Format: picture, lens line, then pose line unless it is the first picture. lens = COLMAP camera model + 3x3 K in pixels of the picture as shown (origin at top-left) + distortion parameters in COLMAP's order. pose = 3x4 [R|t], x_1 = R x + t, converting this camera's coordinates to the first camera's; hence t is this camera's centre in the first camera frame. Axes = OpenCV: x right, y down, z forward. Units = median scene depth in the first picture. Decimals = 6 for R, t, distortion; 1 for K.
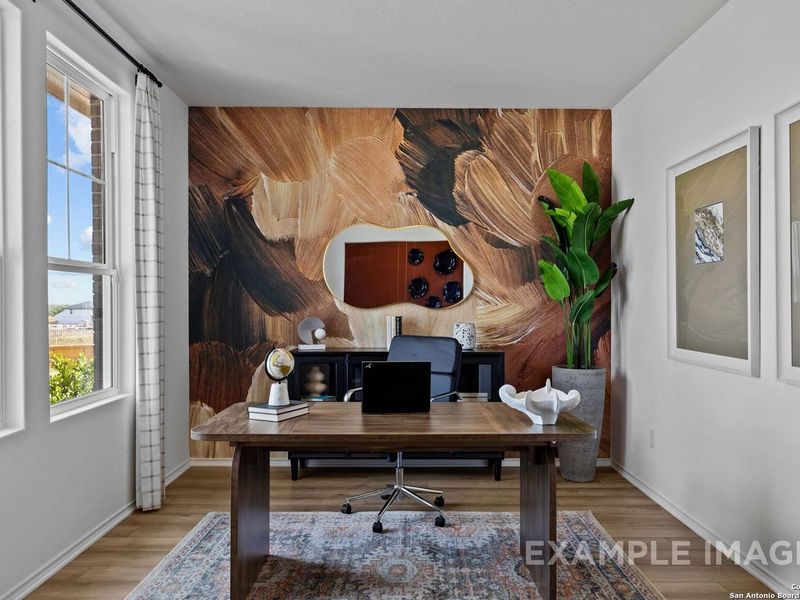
lens RADIAL K [[613.0, 0, 401.8], [0, 613.0, 307.8], [0, 0, 1]] dist [-0.000717, -0.010436]
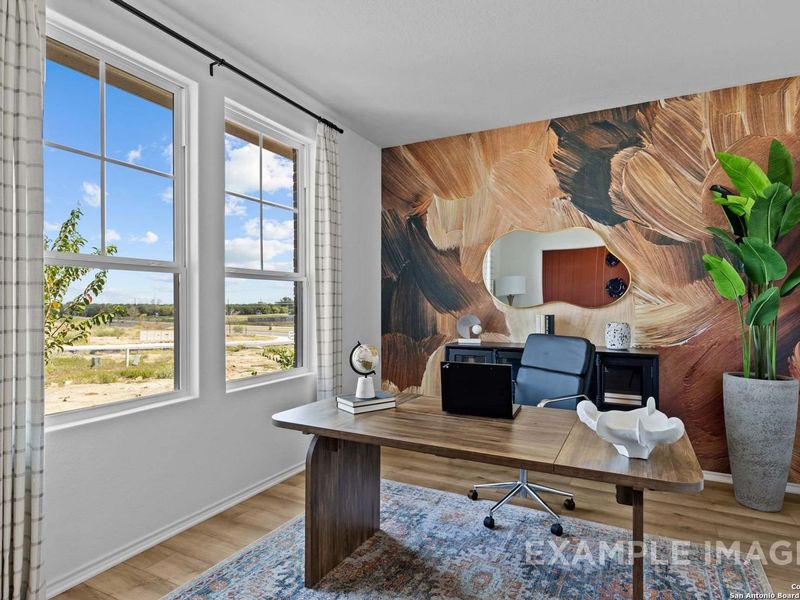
lens RADIAL K [[452.5, 0, 400.5], [0, 452.5, 305.0], [0, 0, 1]] dist [-0.001711, -0.001296]
pose [[0.886202, 0.001439, -0.463296, 0.135982], [-0.002848, 0.999993, -0.002343, -0.000680], [0.463290, 0.003395, 0.886200, 0.201608]]
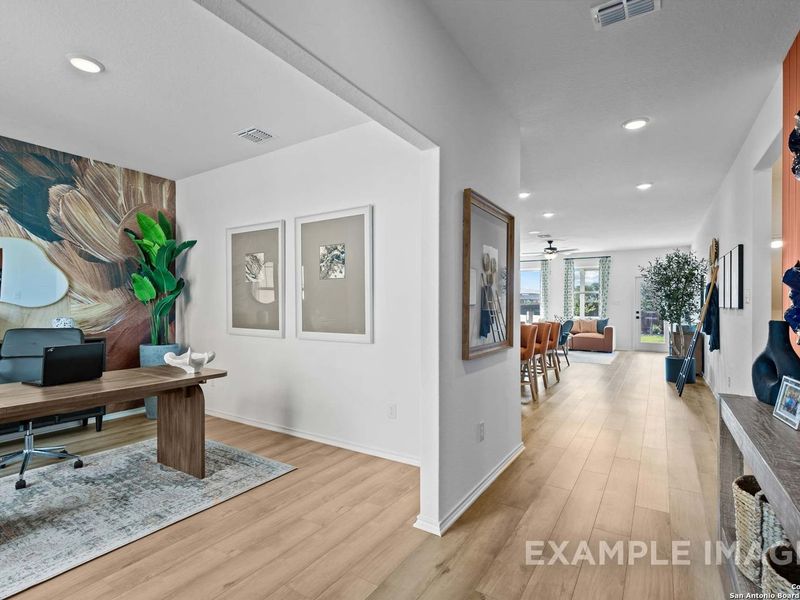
lens RADIAL K [[403.0, 0, 395.1], [0, 403.0, 302.6], [0, 0, 1]] dist [0.013434, -0.000581]
pose [[0.556841, 0.005384, 0.830602, -0.231513], [0.003091, 0.999959, -0.008554, 0.002439], [-0.830613, 0.007331, 0.556801, -0.062198]]
